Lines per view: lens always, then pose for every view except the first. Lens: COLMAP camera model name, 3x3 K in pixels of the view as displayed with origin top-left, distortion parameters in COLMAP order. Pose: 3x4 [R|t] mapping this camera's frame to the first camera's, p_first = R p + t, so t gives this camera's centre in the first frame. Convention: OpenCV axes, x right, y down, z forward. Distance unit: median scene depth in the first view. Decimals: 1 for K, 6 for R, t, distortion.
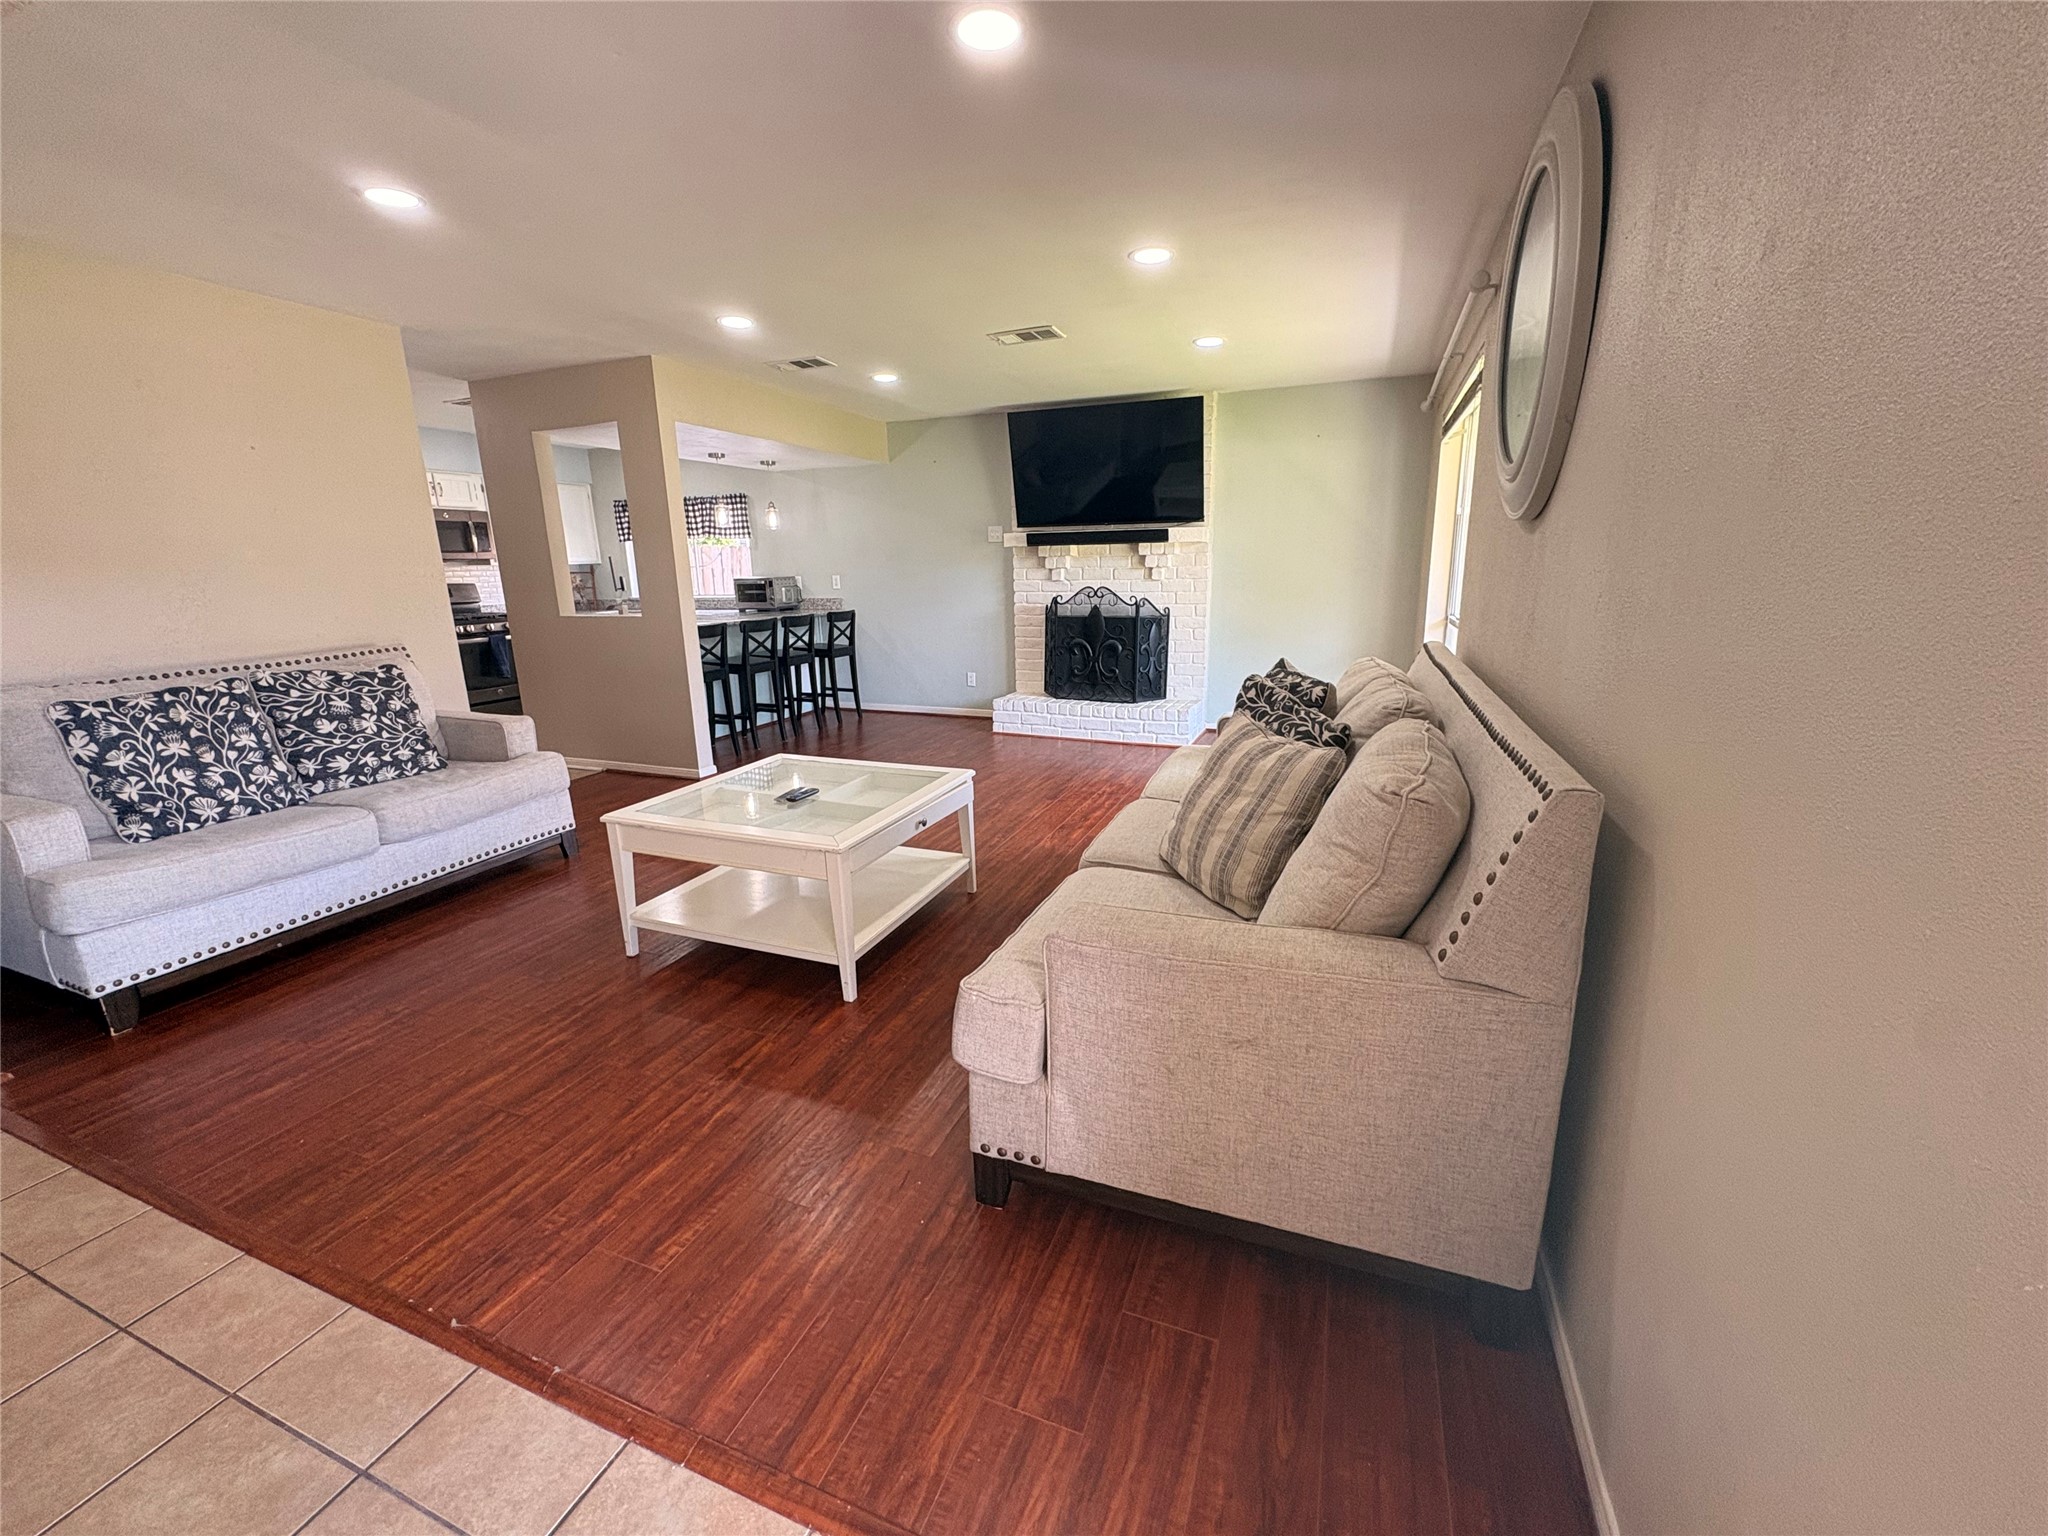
lens RADIAL K [[817.0, 0, 1024.0], [0, 817.0, 768.0], [0, 0, 1]] dist [0.002109, 0.000390]
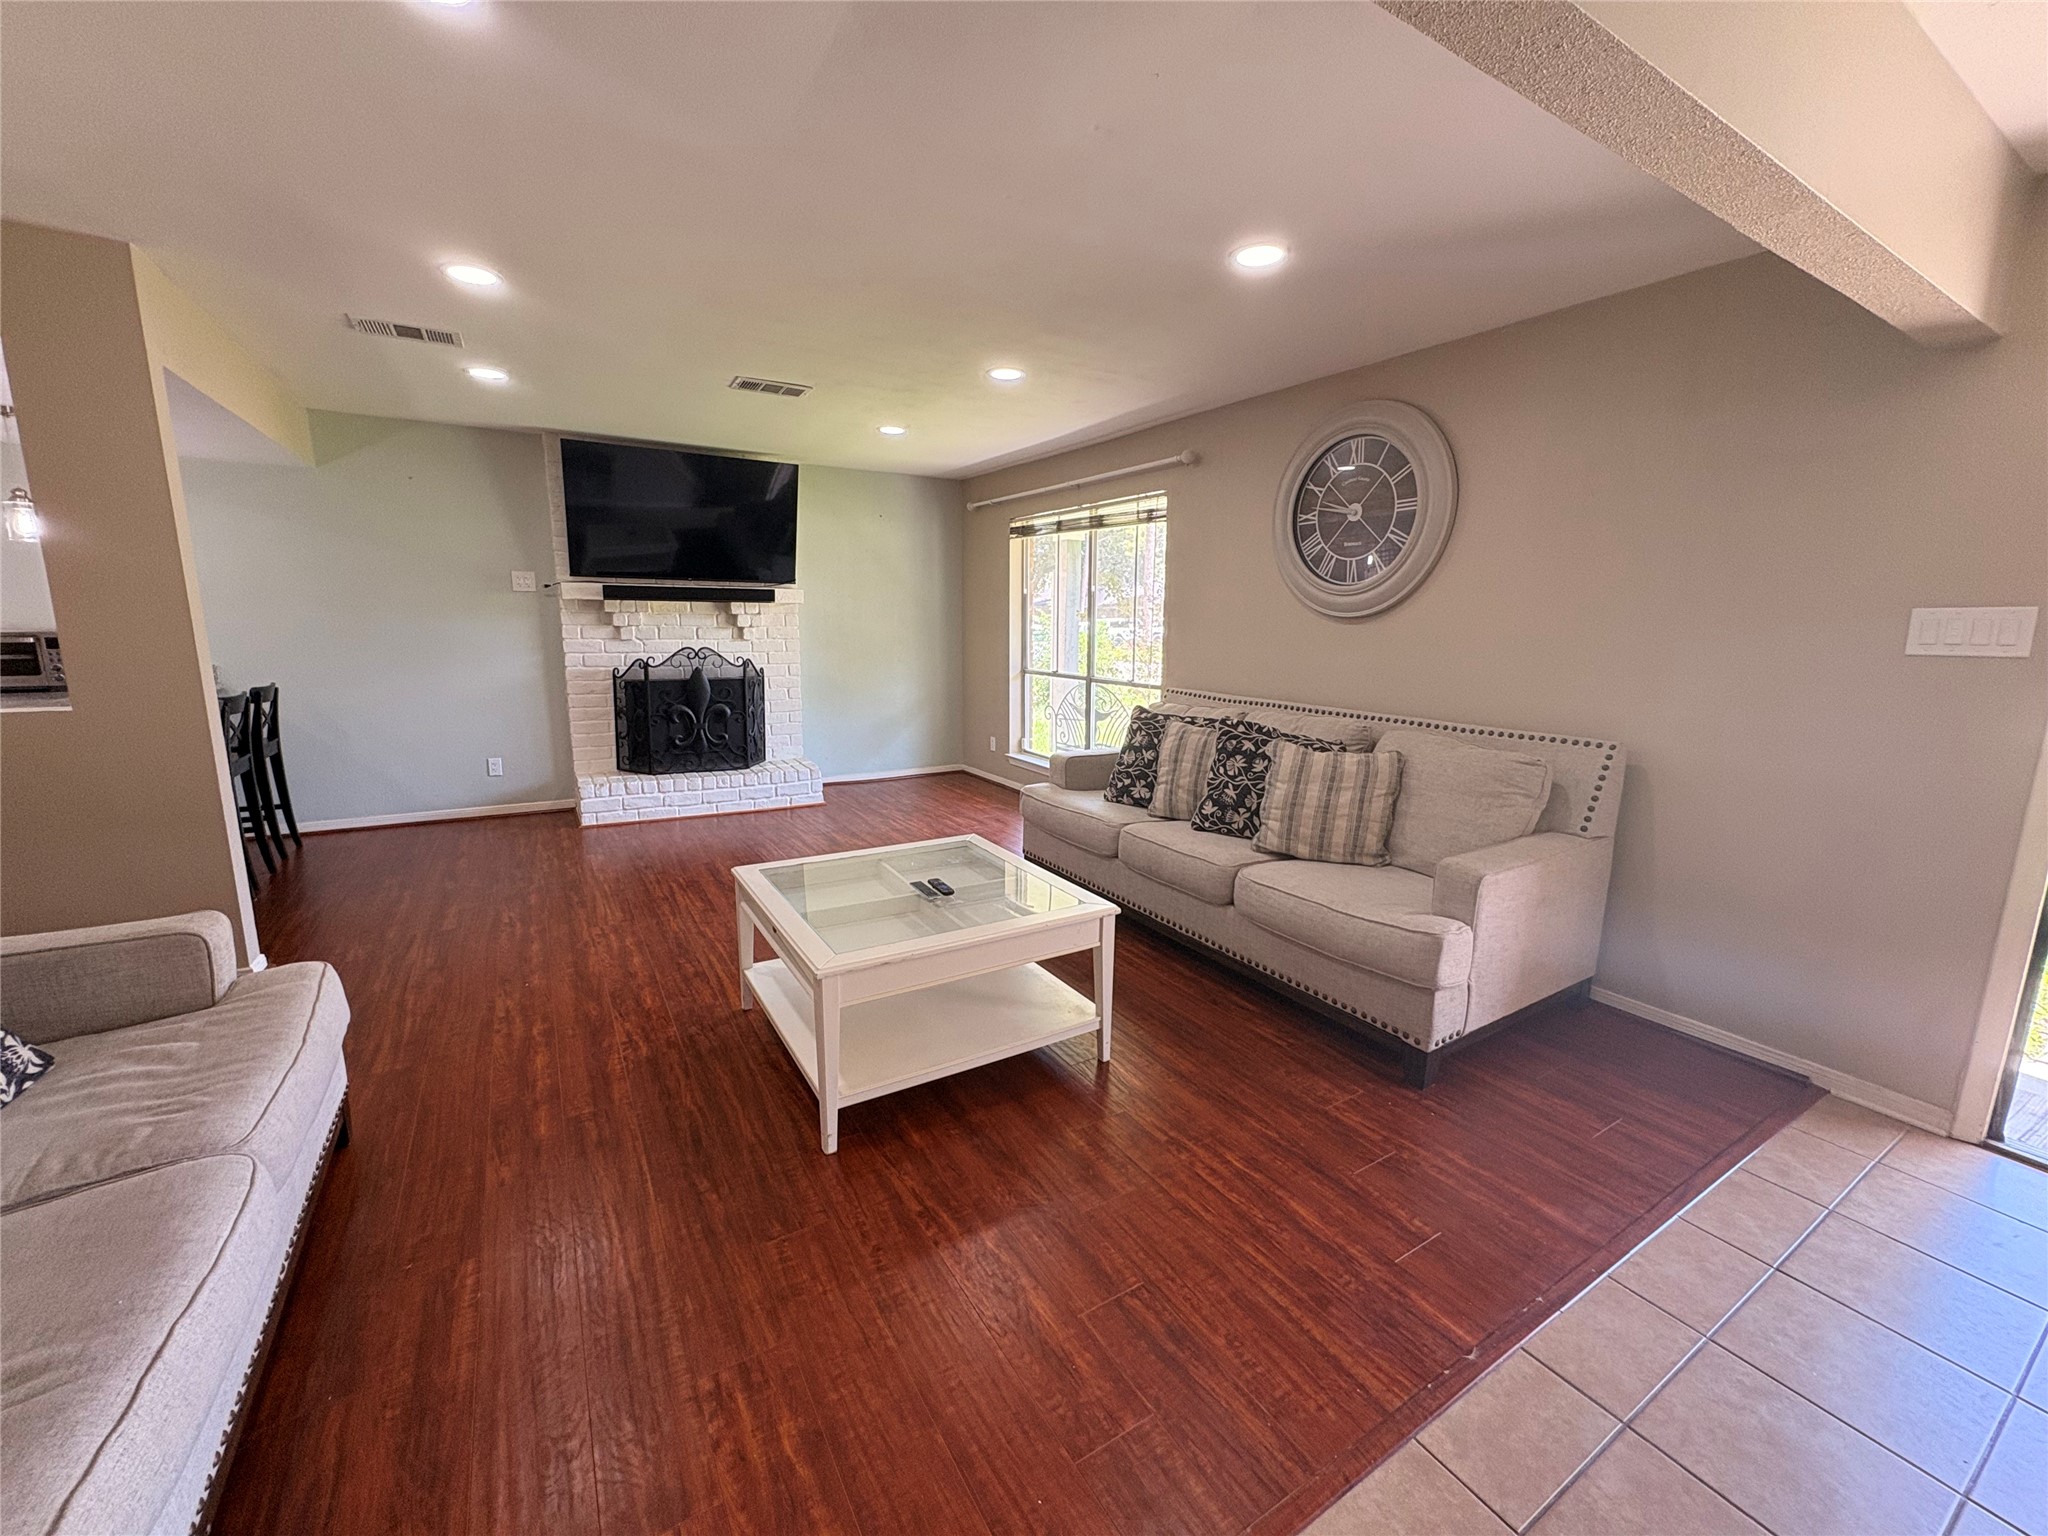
lens RADIAL K [[817.0, 0, 1024.0], [0, 817.0, 768.0], [0, 0, 1]] dist [0.002109, 0.000390]
pose [[0.598876, -0.122263, 0.791454, -0.430943], [0.169580, 0.985227, 0.023879, -0.048411], [-0.782682, 0.119914, 0.610762, 0.170693]]
